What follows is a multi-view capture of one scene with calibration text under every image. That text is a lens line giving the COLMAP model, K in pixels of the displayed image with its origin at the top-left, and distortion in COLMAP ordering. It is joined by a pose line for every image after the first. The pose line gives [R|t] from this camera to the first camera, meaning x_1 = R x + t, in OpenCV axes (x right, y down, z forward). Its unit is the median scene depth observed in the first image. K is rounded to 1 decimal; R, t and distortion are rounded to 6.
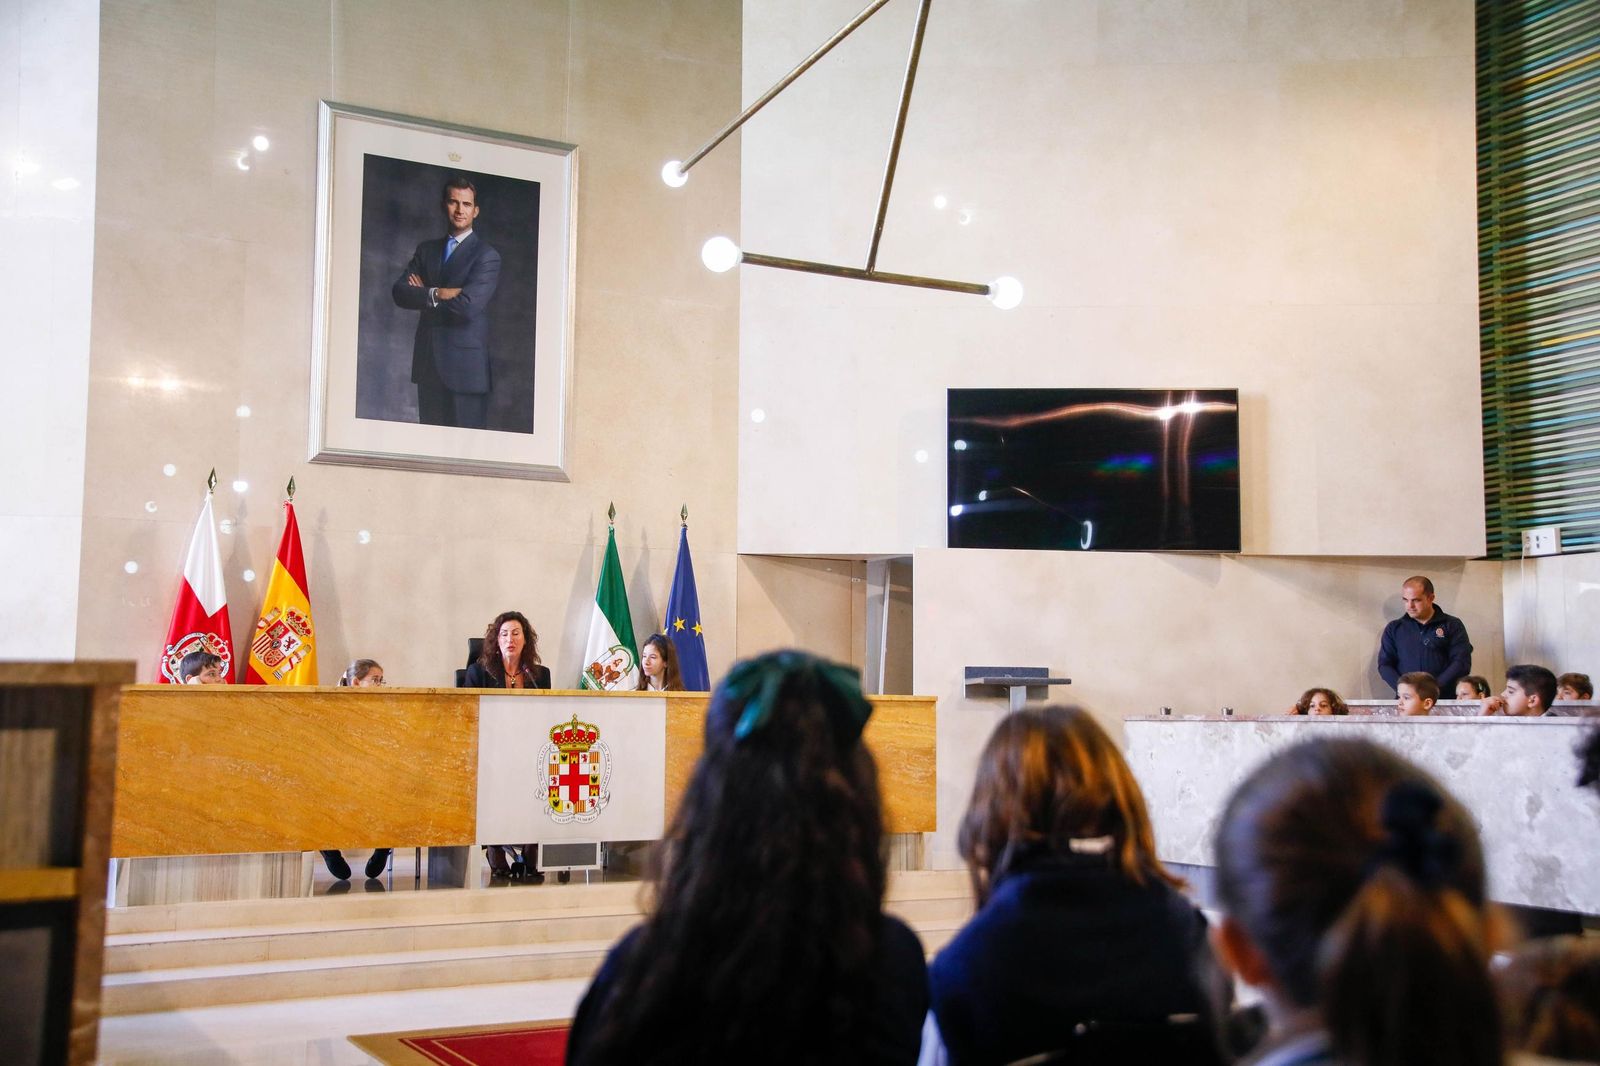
lens RADIAL K [[1695.0, 0, 792.7], [0, 1695.0, 543.6], [0, 0, 1]] dist [0.013646, 0.317566]
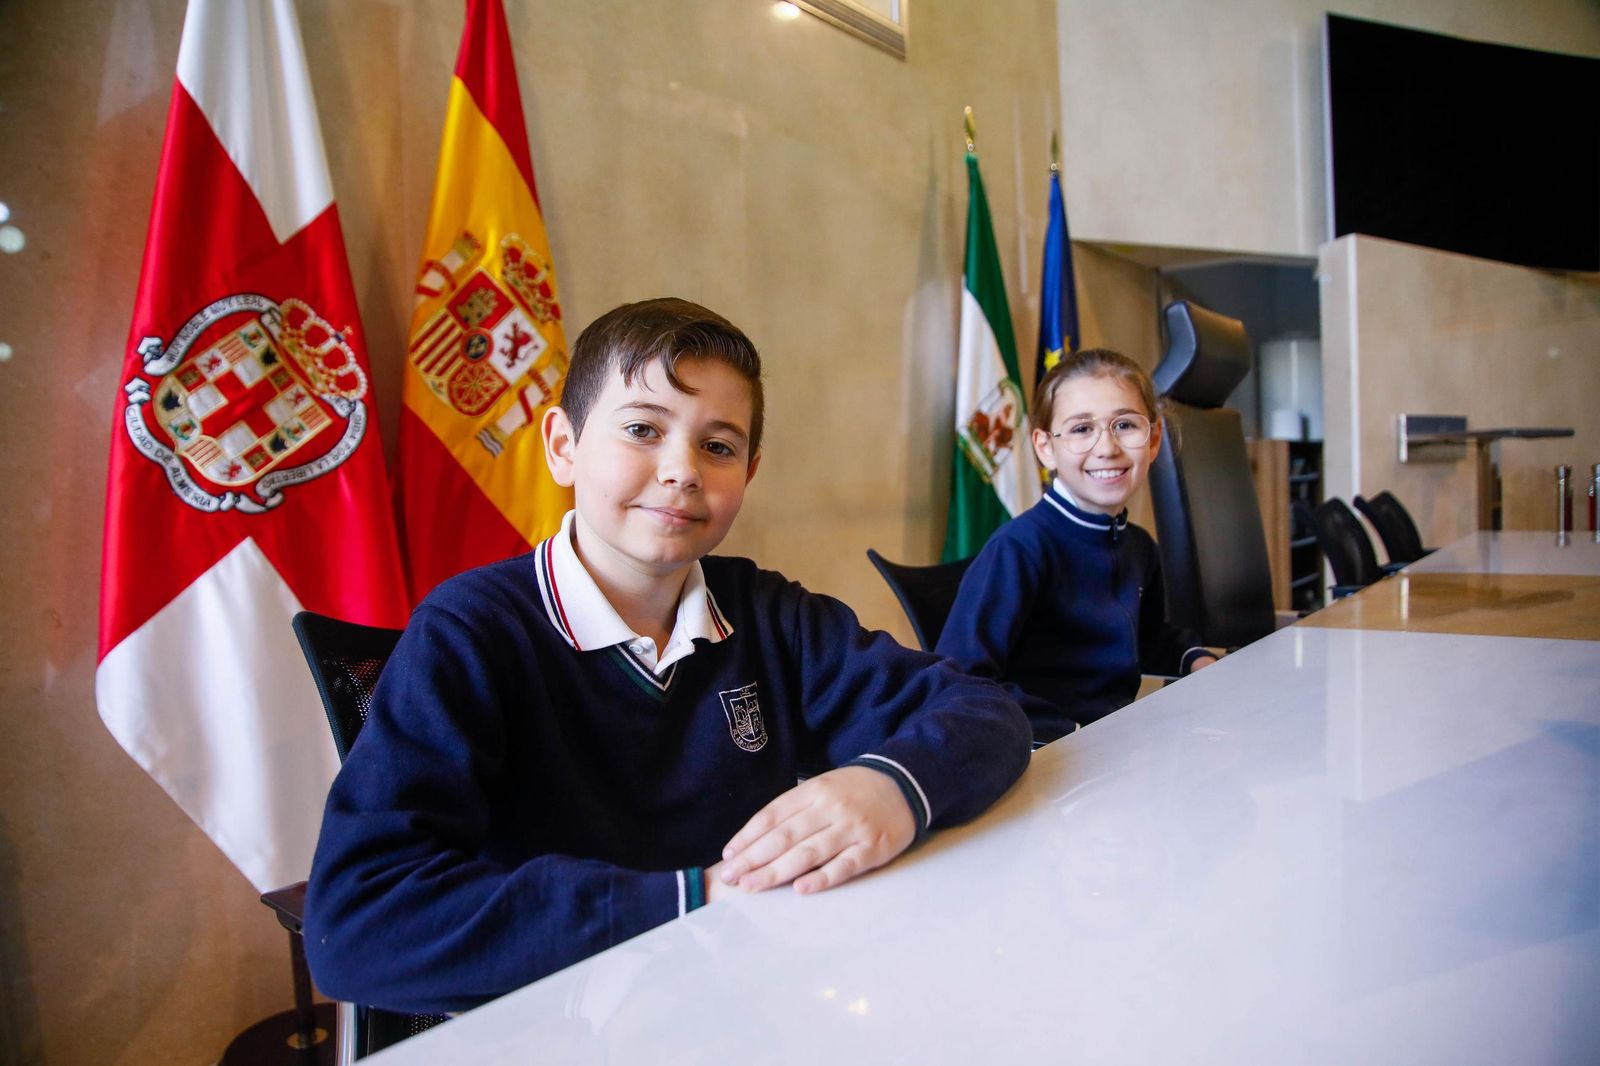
lens RADIAL K [[1066.2, 0, 776.4], [0, 1066.2, 540.0], [0, 0, 1]] dist [-0.147767, 0.103879]
pose [[0.925448, -0.060574, 0.374002, -0.326988], [0.001295, 0.987636, 0.156756, 0.064095], [-0.378873, -0.144585, 0.914084, 0.791359]]
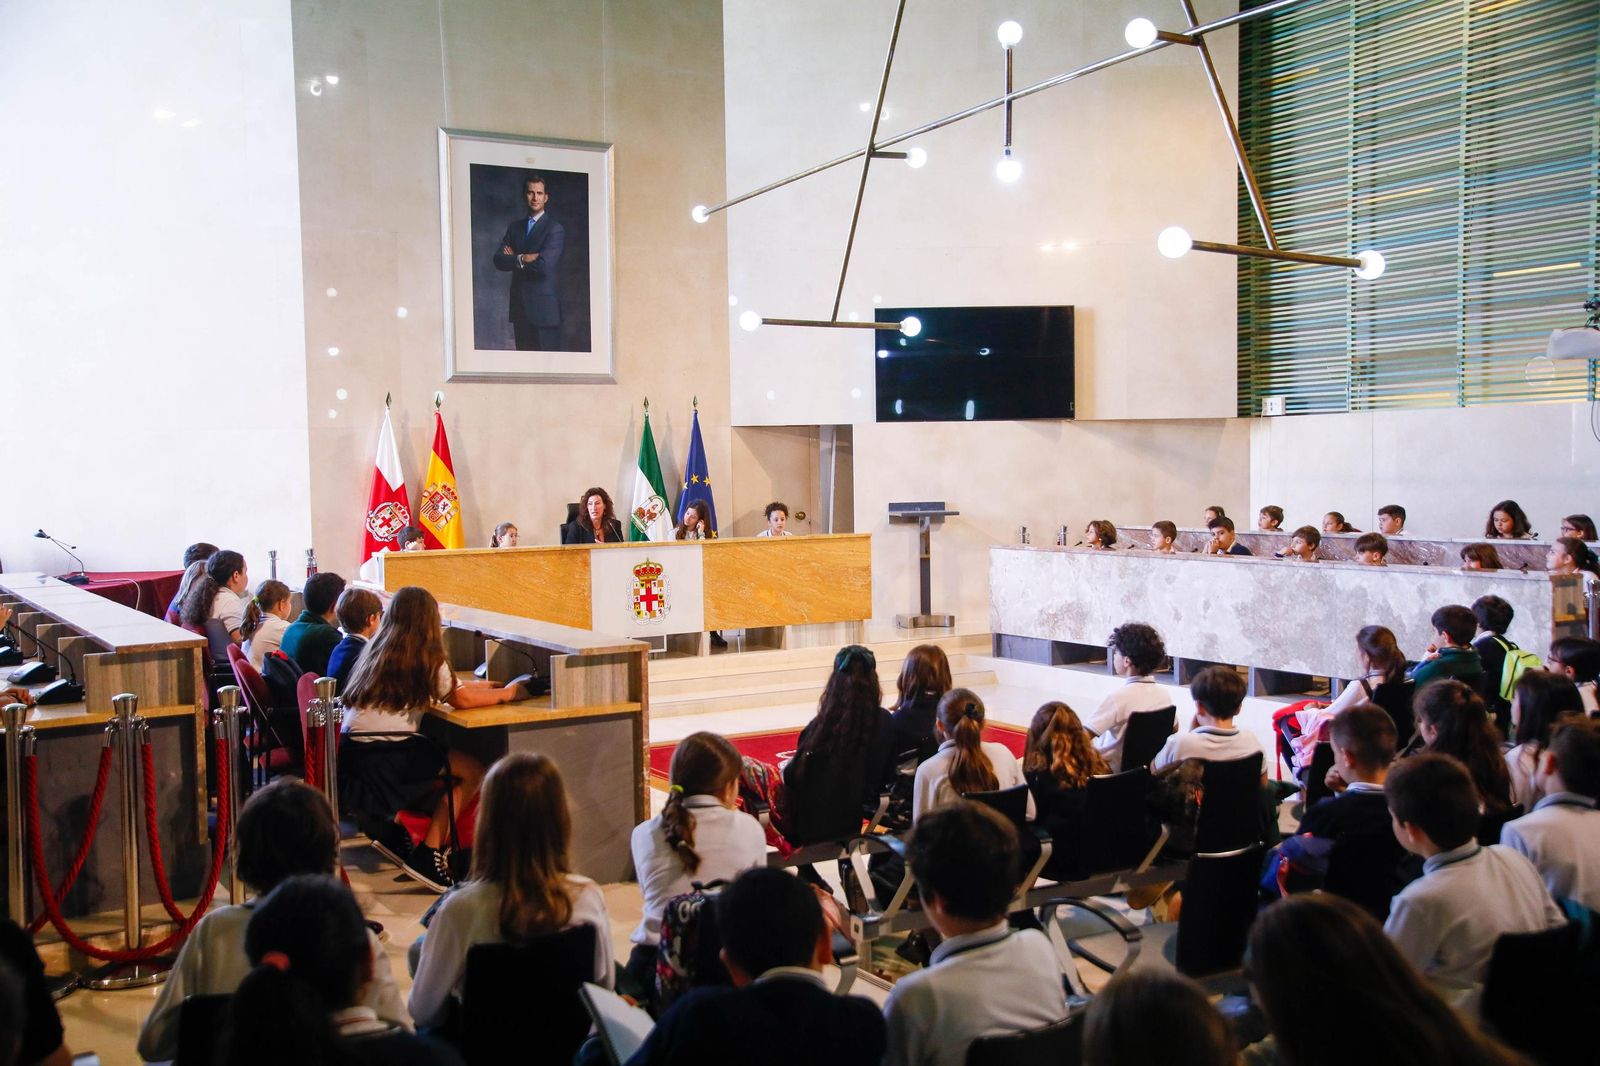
lens RADIAL K [[1597.1, 0, 788.5], [0, 1597.1, 534.9], [0, 0, 1]] dist [0.007934, 0.231441]
pose [[0.998948, -0.025021, 0.038424, -0.044838], [0.019035, 0.988665, 0.148927, -0.122367], [-0.041714, -0.148039, 0.988101, -0.424497]]
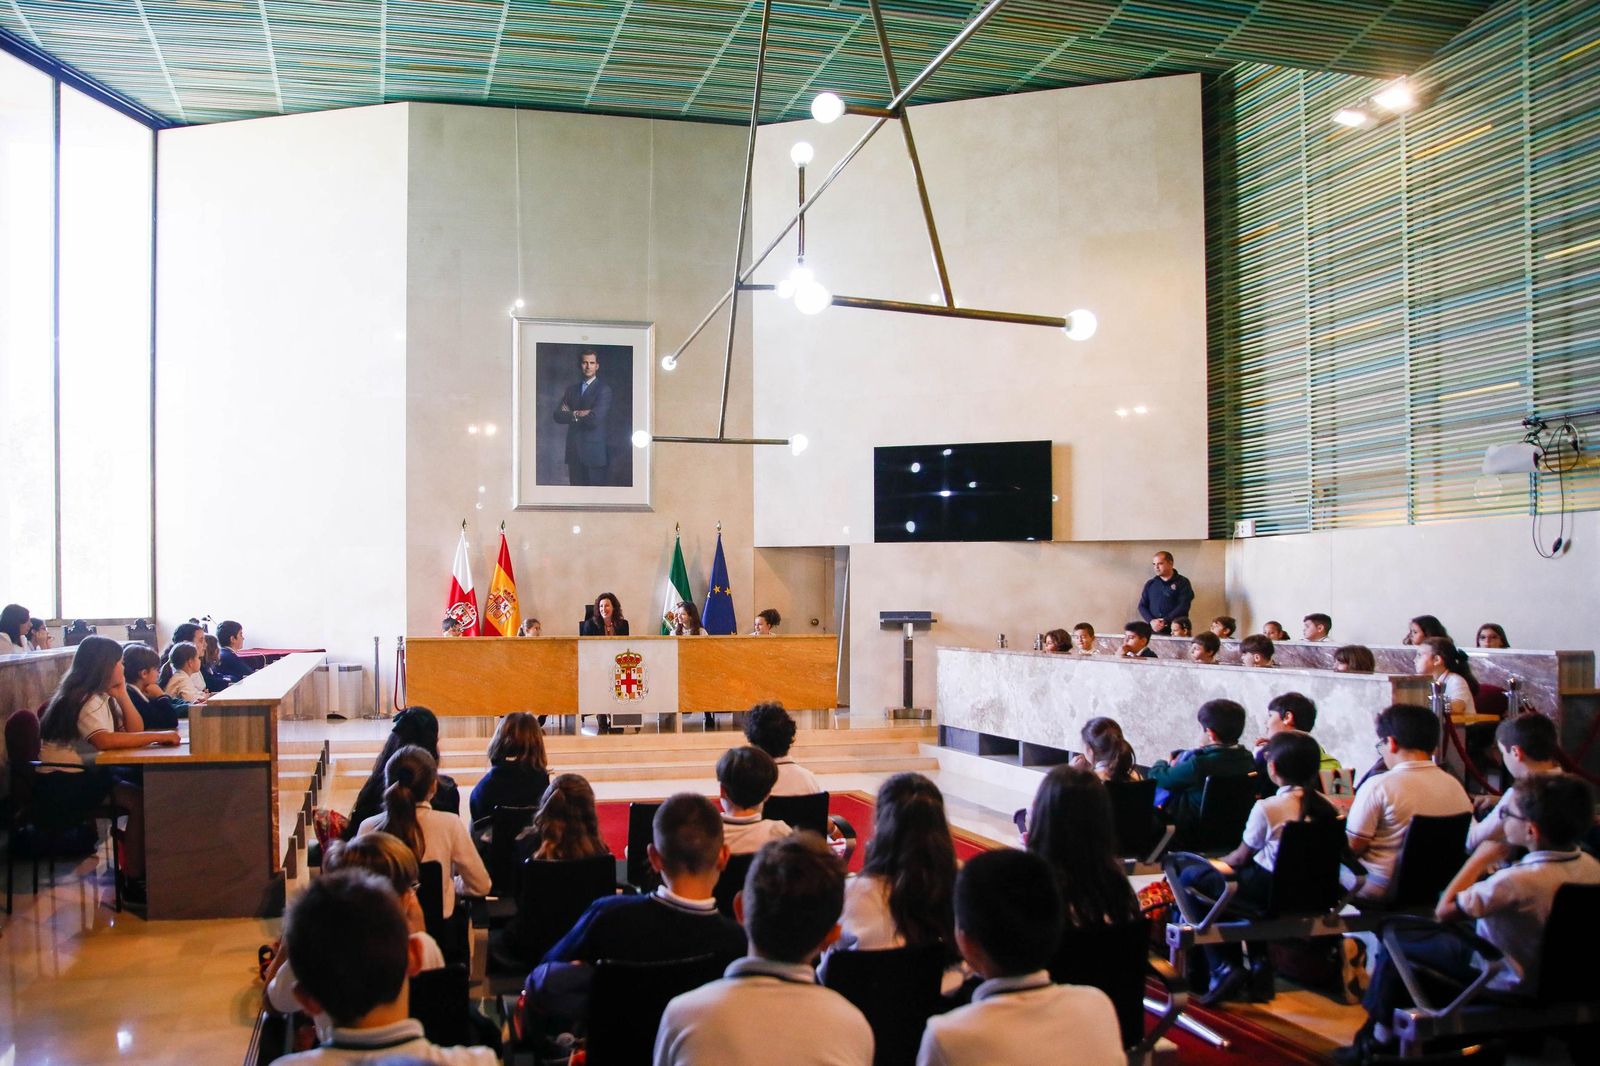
lens RADIAL K [[1160.2, 0, 598.6], [0, 1160.2, 604.8], [0, 0, 1]] dist [-0.094850, 0.038345]
pose [[0.954797, -0.010236, -0.297081, 0.198478], [0.040624, 0.994524, 0.096294, -0.066265], [0.294469, -0.104010, 0.949984, -0.223814]]
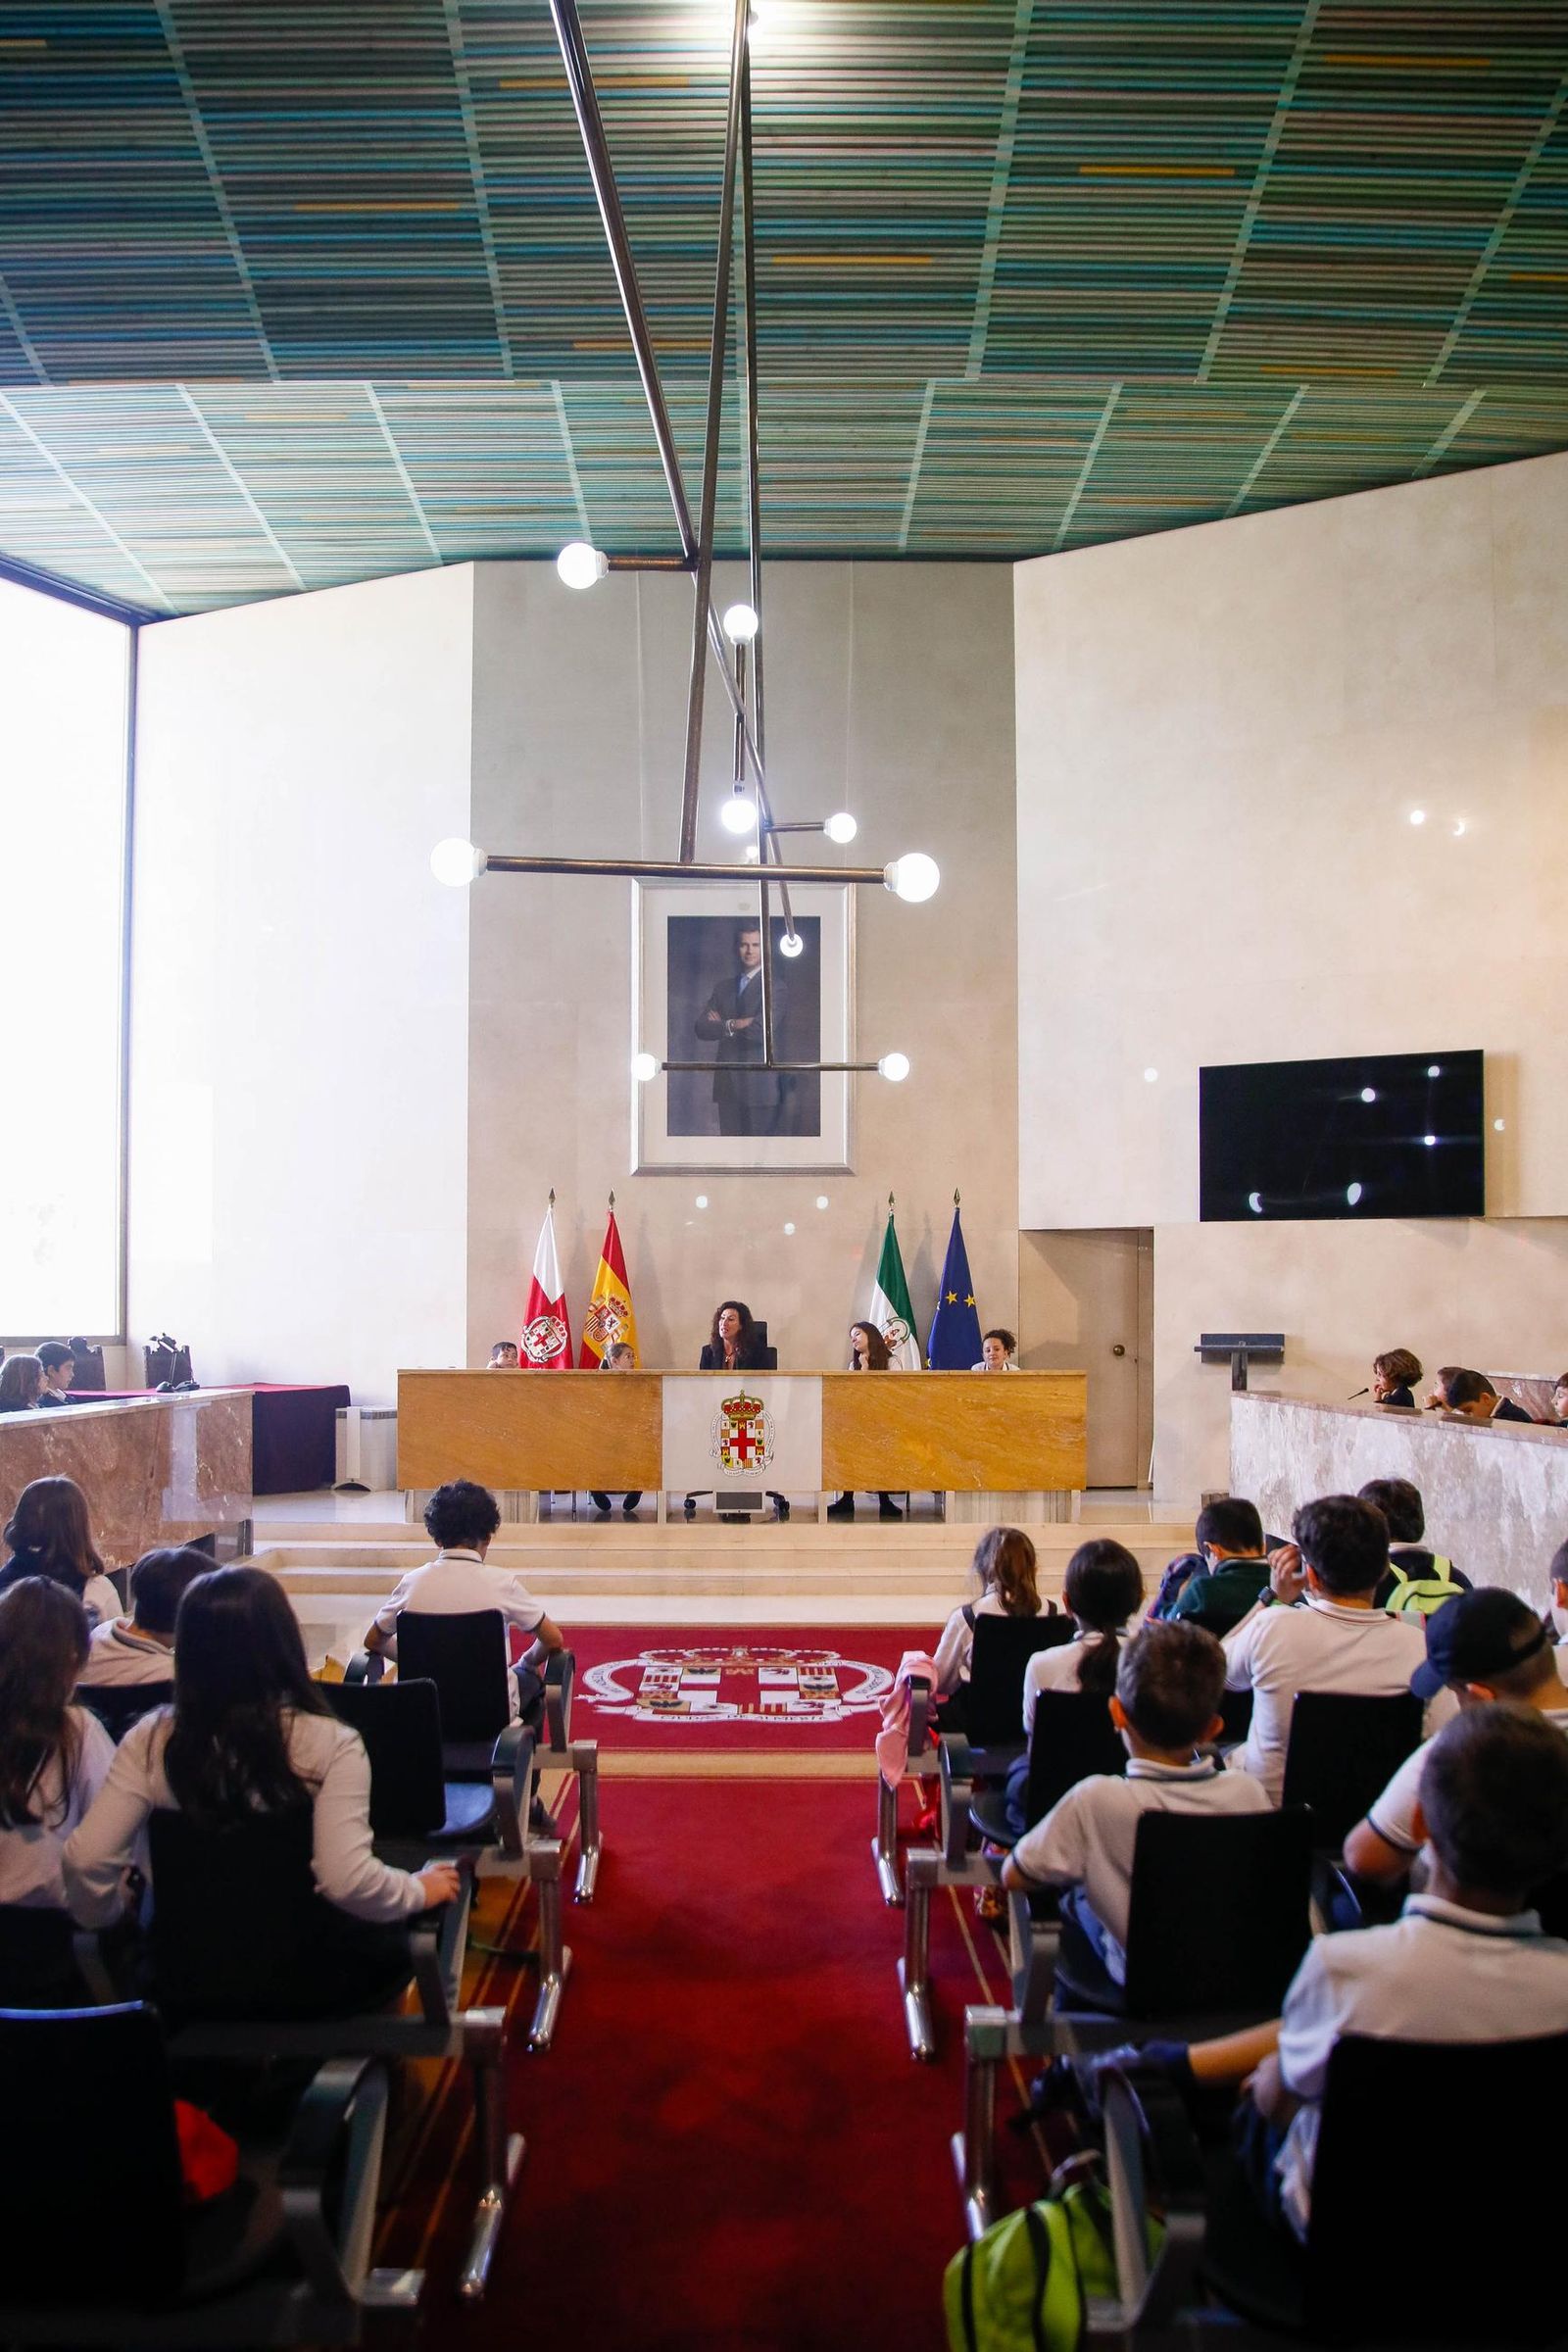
lens RADIAL K [[1845.0, 0, 773.5], [0, 1845.0, 1291.7], [0, 0, 1]] dist [-0.113549, 0.072000]
pose [[0.887008, -0.014005, -0.461543, 0.440946], [0.054336, 0.995761, 0.074208, -0.059907], [0.458547, -0.090901, 0.884009, -0.152559]]
